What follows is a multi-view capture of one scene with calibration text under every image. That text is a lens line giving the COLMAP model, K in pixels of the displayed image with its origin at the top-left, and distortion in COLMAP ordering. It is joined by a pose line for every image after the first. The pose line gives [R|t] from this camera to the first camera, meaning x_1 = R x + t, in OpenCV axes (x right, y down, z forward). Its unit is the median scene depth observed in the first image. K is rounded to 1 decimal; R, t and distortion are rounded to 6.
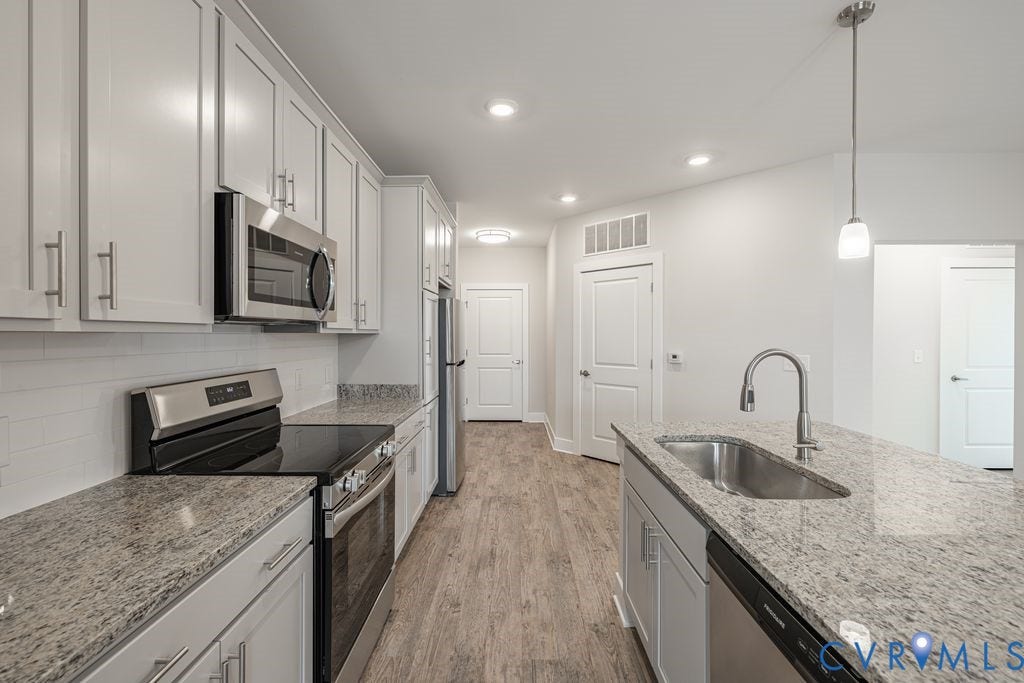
lens RADIAL K [[428.0, 0, 512.0], [0, 428.0, 335.0], [0, 0, 1]] dist [-0.000226, 0.000092]
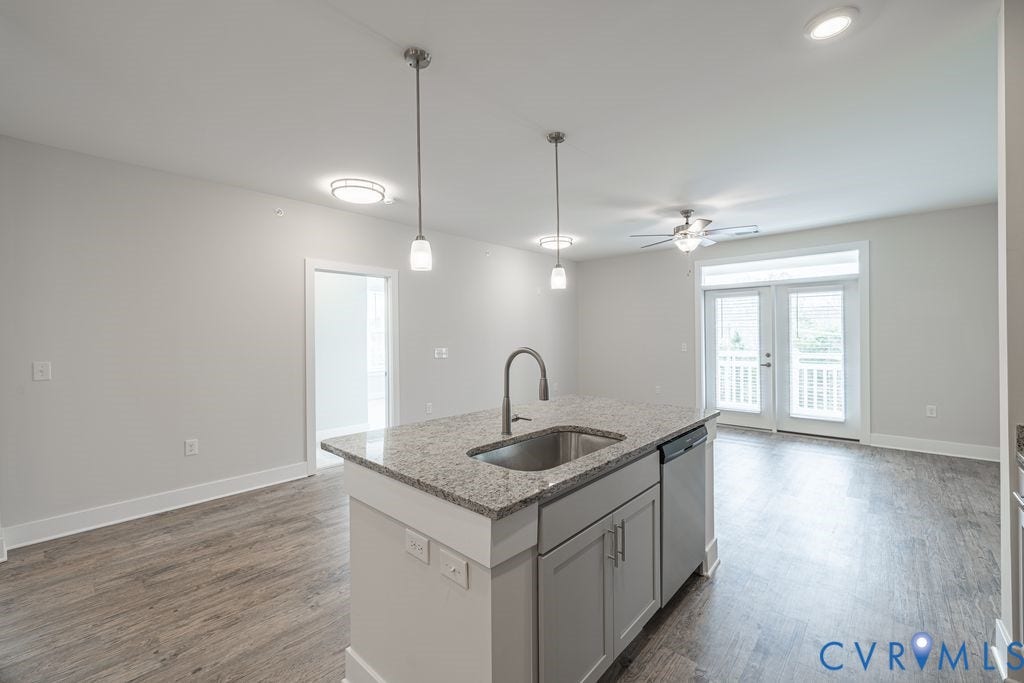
lens RADIAL K [[428.0, 0, 512.0], [0, 428.0, 335.0], [0, 0, 1]] dist [-0.000226, 0.000092]
pose [[-0.750563, 0.001085, 0.660798, -0.137521], [0.005278, 0.999977, 0.004353, -0.006209], [-0.660777, 0.006755, -0.750551, 1.596590]]
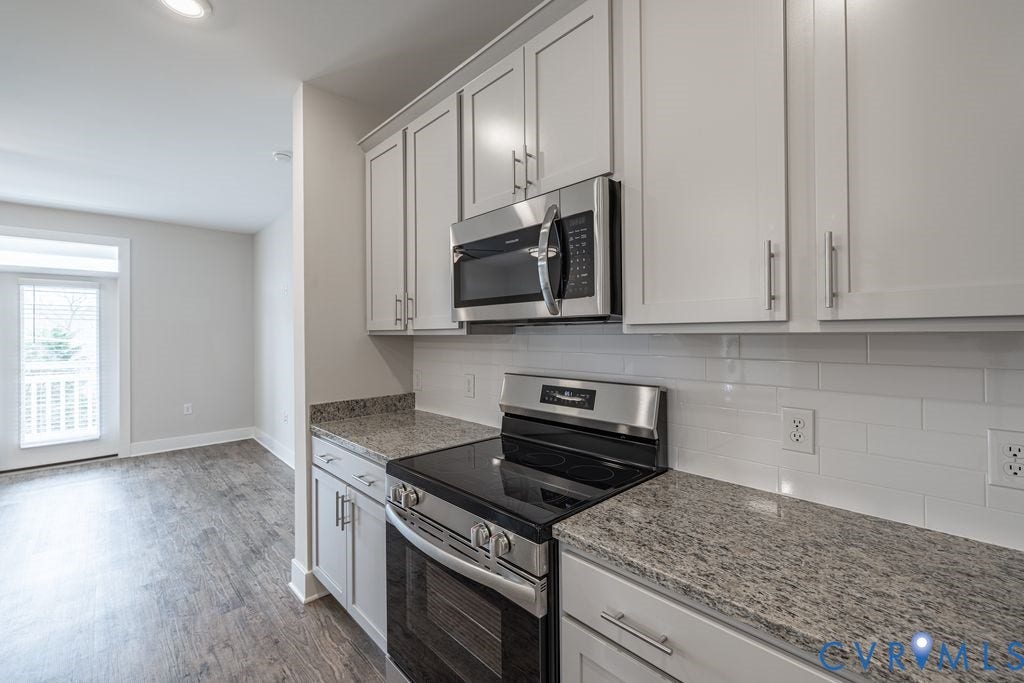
lens RADIAL K [[430.1, 0, 511.2], [0, 430.1, 329.7], [0, 0, 1]] dist [-0.000480, 0.000076]
pose [[-0.721961, -0.003394, -0.691925, 0.086665], [0.004225, 0.999948, -0.009313, -0.005707], [0.691921, -0.009647, -0.721909, 1.495477]]
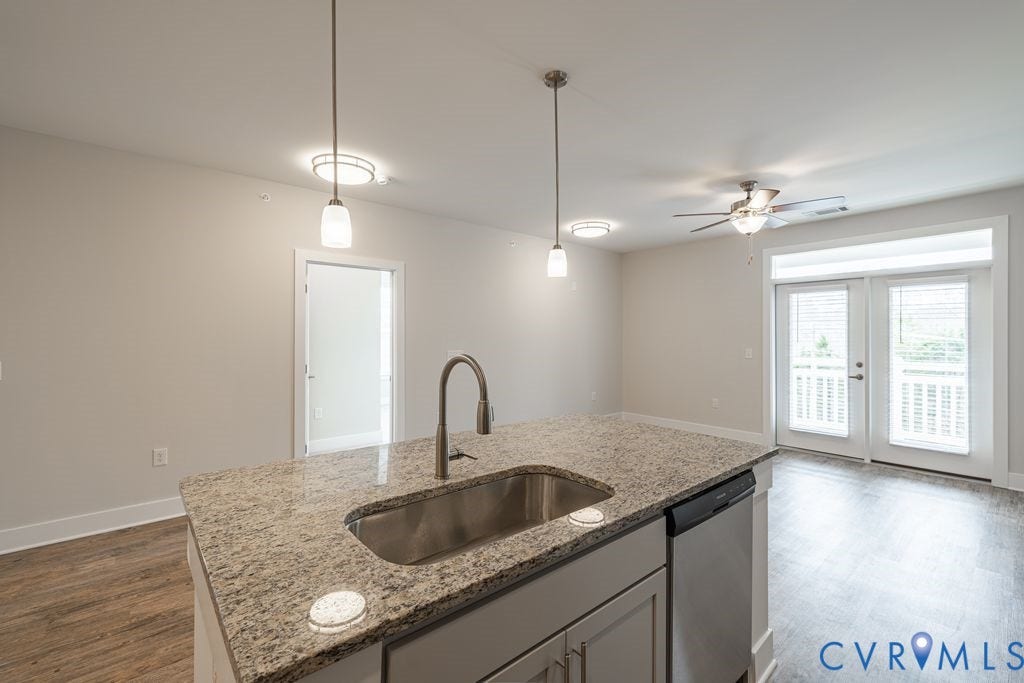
lens RADIAL K [[442.4, 0, 511.3], [0, 442.4, 335.9], [0, 0, 1]] dist [0.003677, 0.000025]
pose [[-0.657839, -0.005084, 0.753142, -0.083603], [-0.003785, 0.999987, 0.003445, -0.005081], [-0.753149, -0.000585, -0.657849, 1.232208]]
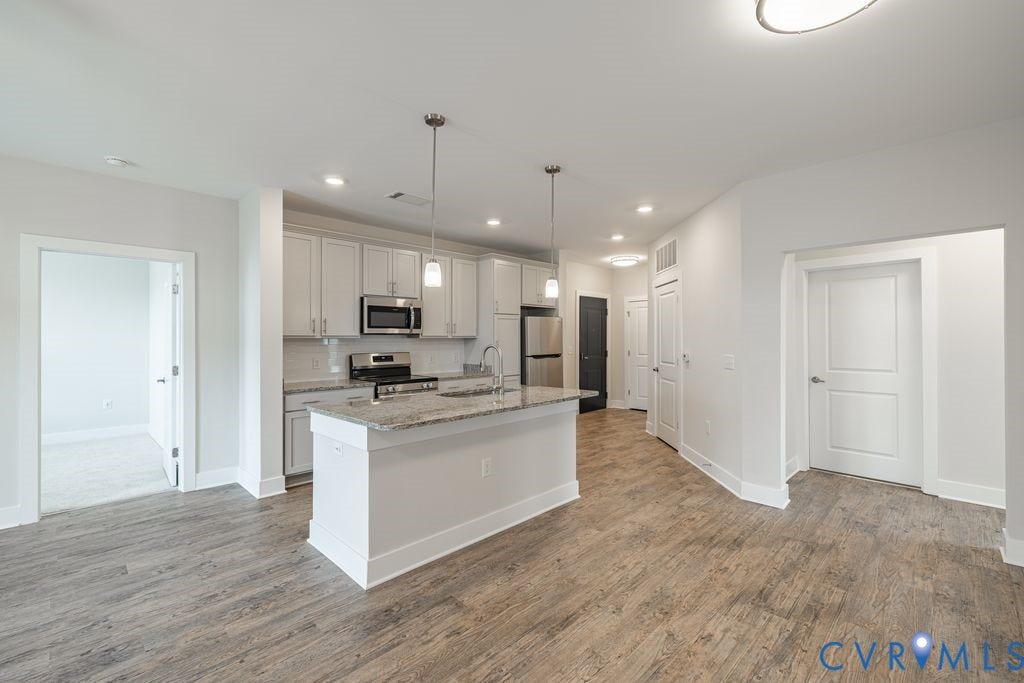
lens RADIAL K [[439.3, 0, 513.6], [0, 439.3, 329.9], [0, 0, 1]] dist [0.001270, 0.000194]
pose [[0.715955, -0.019379, -0.697877, 1.903921], [0.004790, 0.999728, -0.022846, 0.010589], [0.698130, 0.013013, 0.715853, -0.476757]]
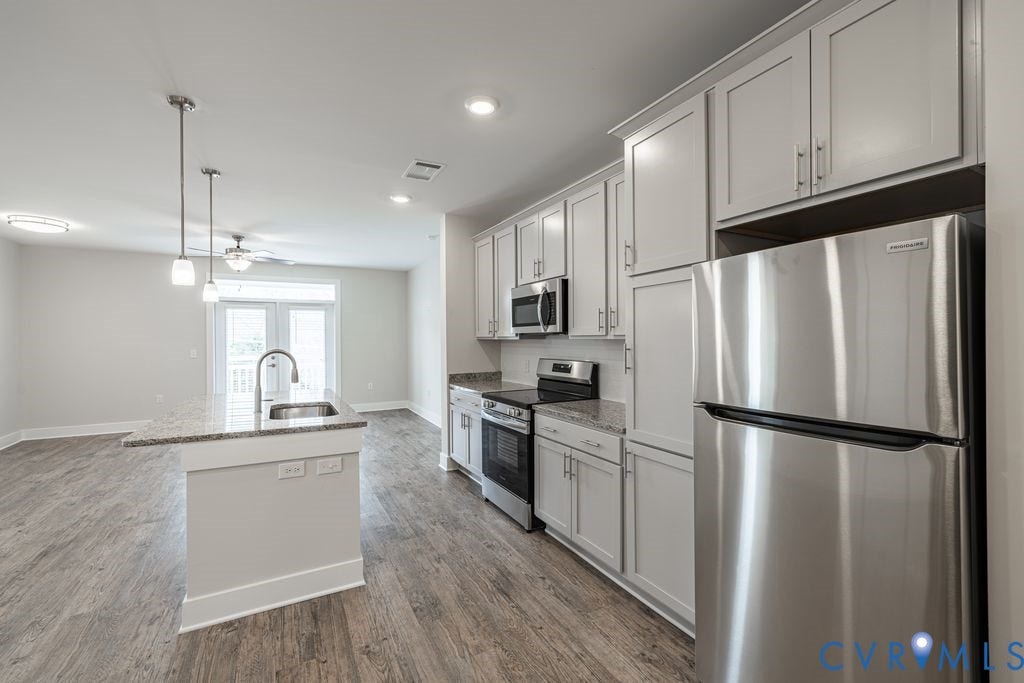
lens RADIAL K [[425.3, 0, 512.2], [0, 425.3, 338.3], [0, 0, 1]] dist [-0.001103, 0.000303]
pose [[-0.873389, 0.000845, -0.487023, 0.509562], [0.001258, 0.999999, -0.000521, -0.008353], [0.487022, -0.001068, -0.873389, 2.487298]]
